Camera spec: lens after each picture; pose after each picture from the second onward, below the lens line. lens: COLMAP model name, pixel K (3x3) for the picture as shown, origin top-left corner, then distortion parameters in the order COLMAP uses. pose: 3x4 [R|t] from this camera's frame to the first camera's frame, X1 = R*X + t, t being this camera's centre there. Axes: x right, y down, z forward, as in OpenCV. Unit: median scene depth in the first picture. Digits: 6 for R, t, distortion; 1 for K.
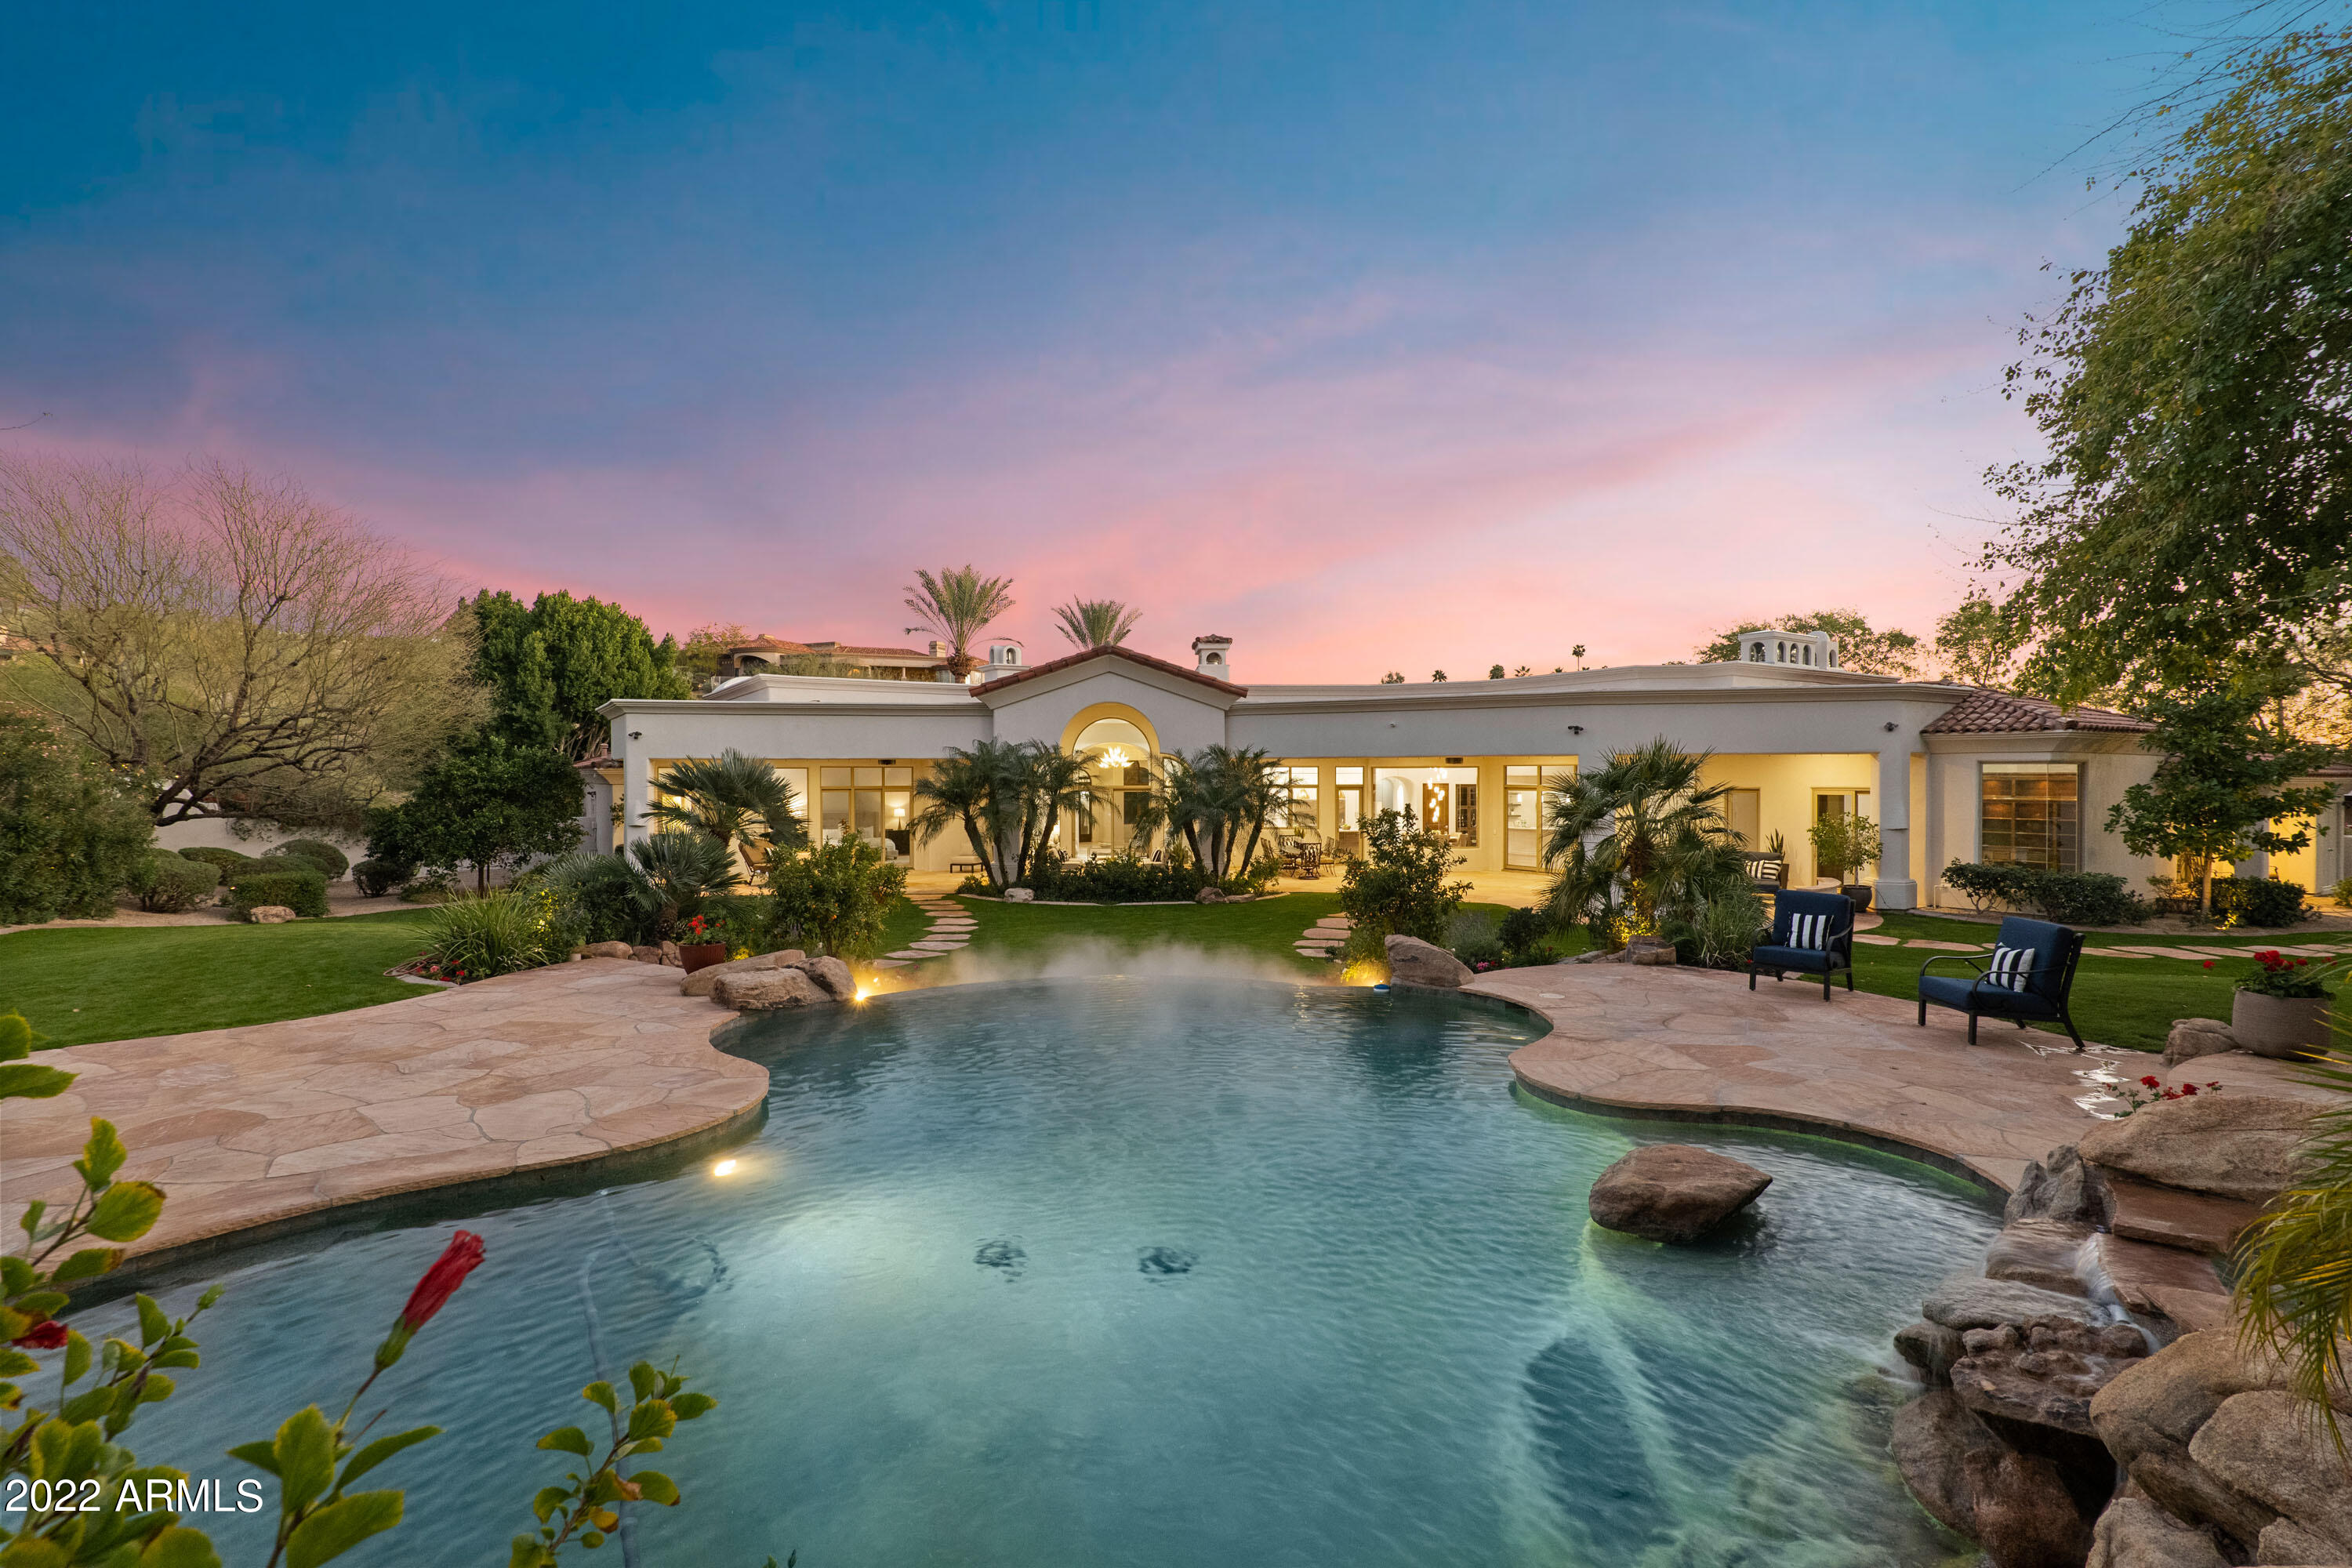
lens RADIAL K [[1065.4, 0, 1176.0], [0, 1065.4, 784.0], [0, 0, 1]] dist [0.000711, 0.000226]
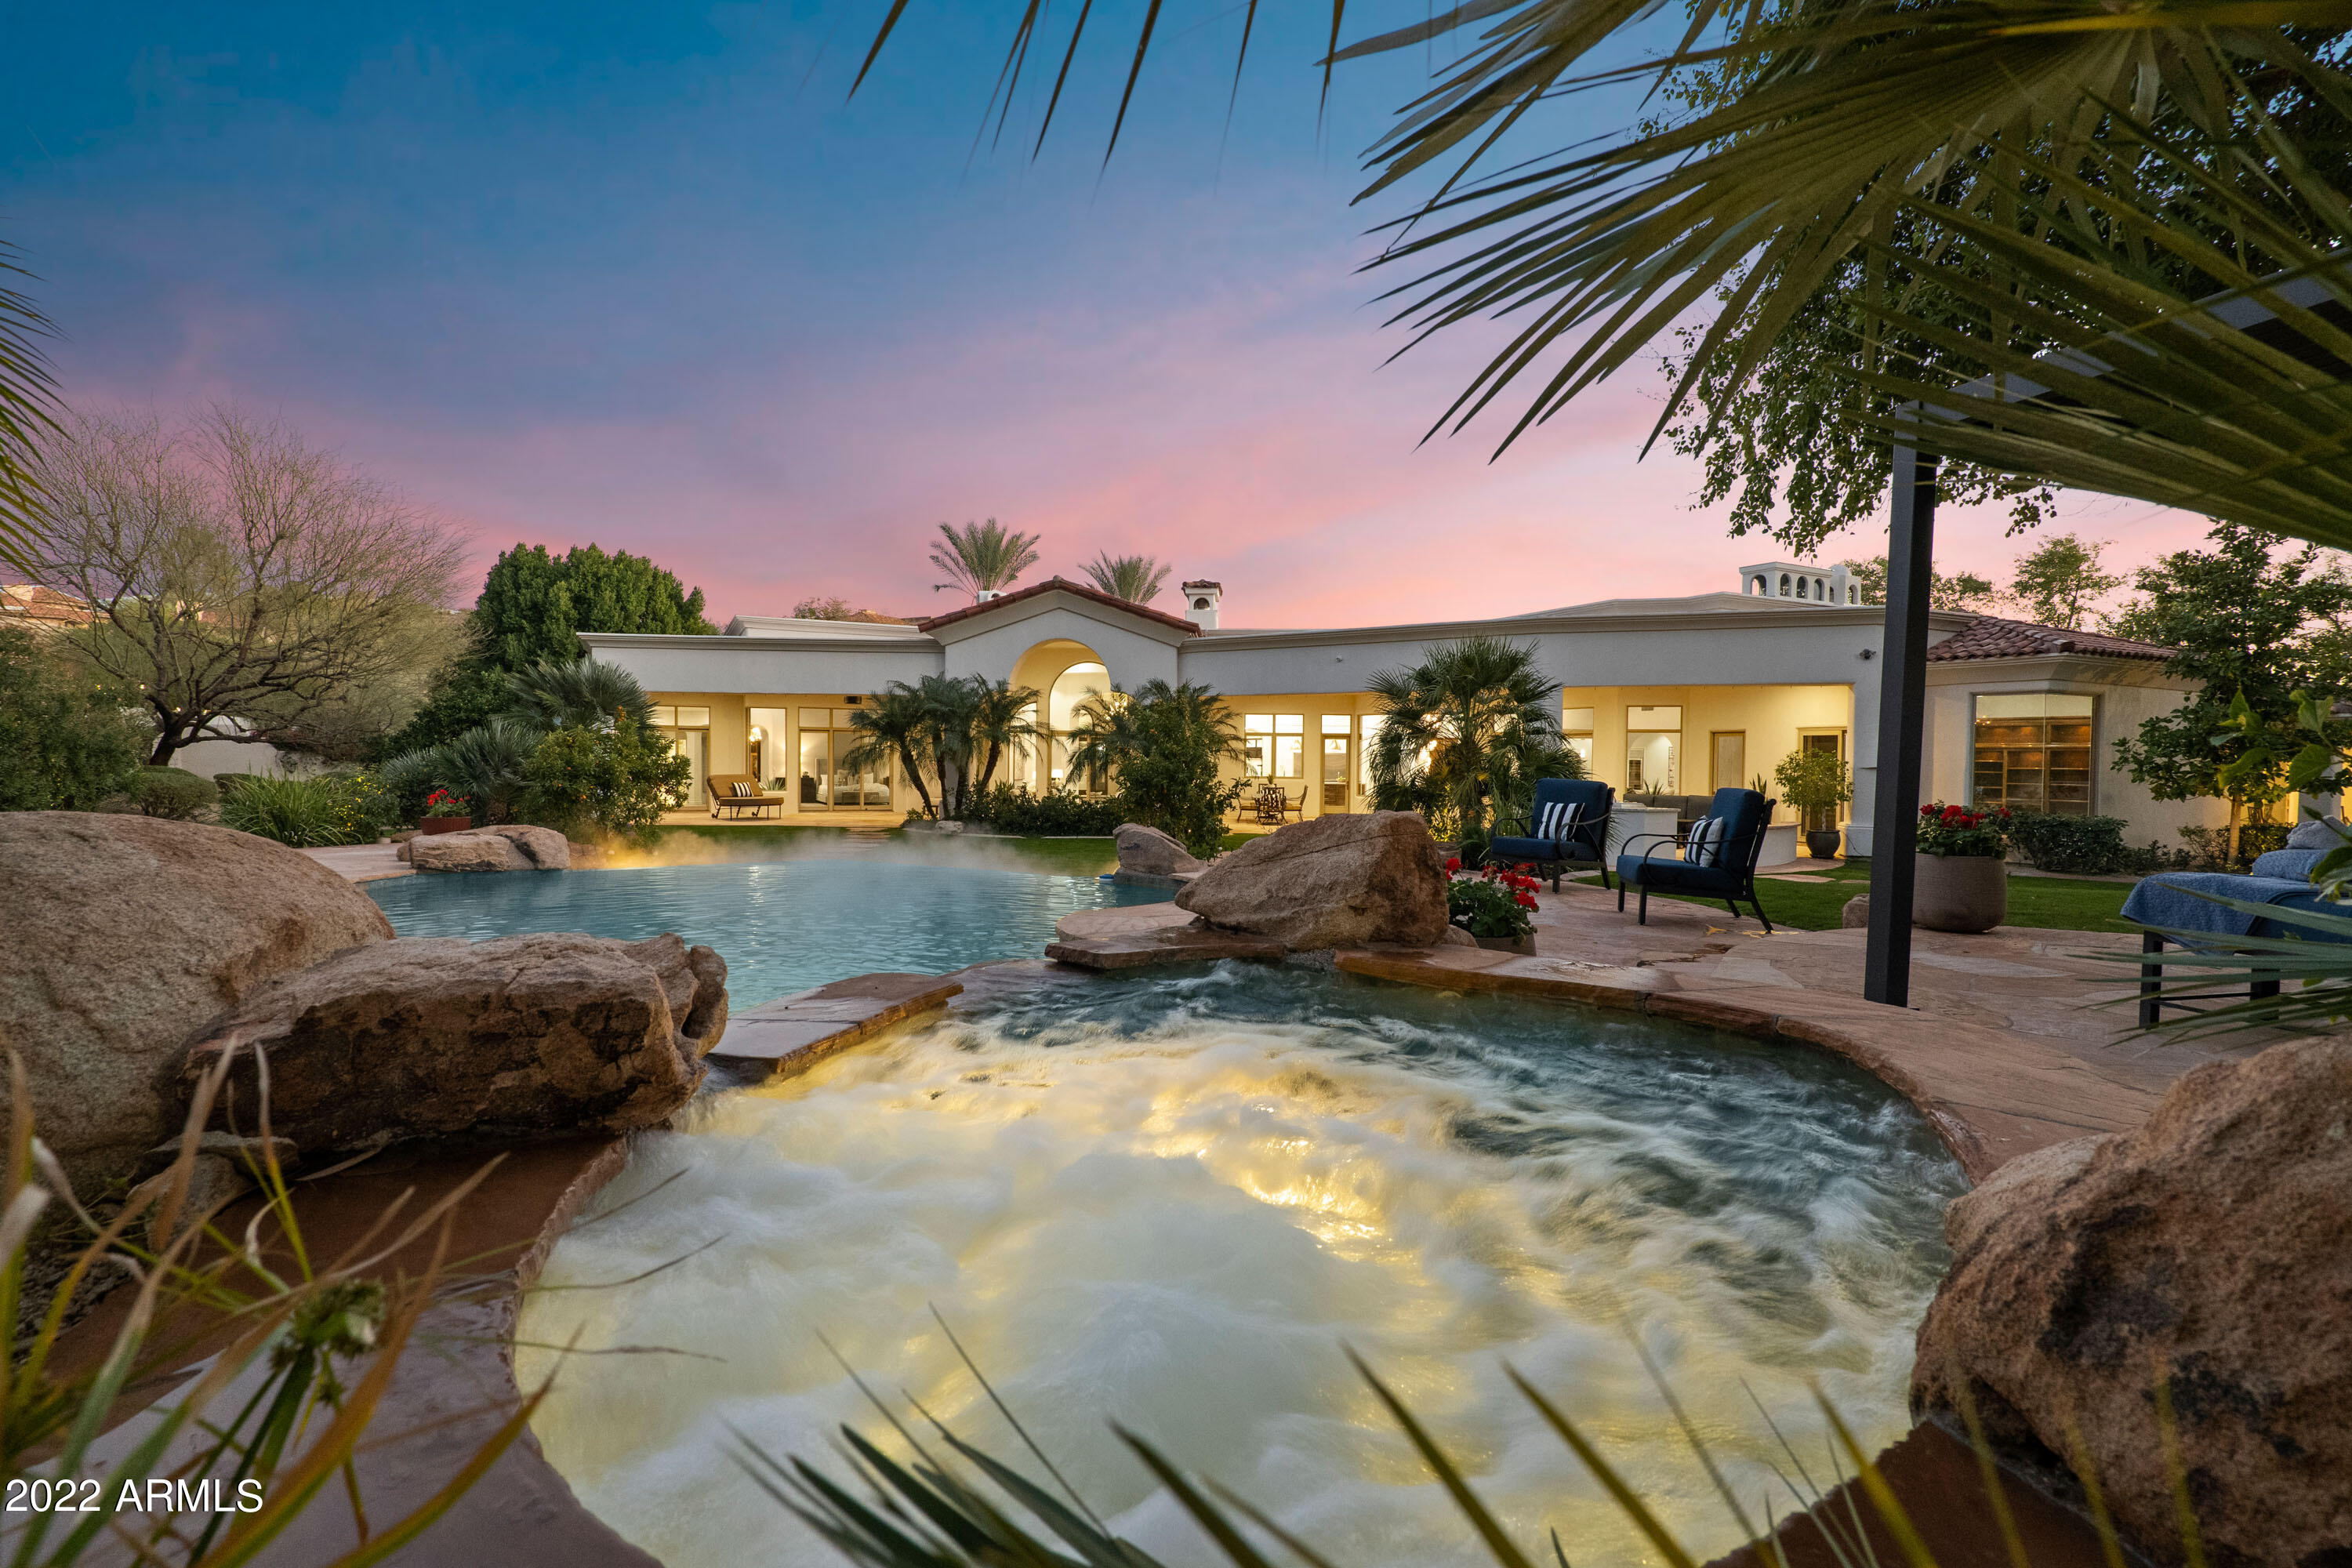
lens RADIAL K [[1065.4, 0, 1176.0], [0, 1065.4, 784.0], [0, 0, 1]] dist [0.000711, 0.000226]
pose [[0.993846, 0.015129, -0.109729, 0.156676], [-0.013420, 0.999777, 0.016293, 0.040738], [0.109951, -0.014720, 0.993828, 0.030982]]
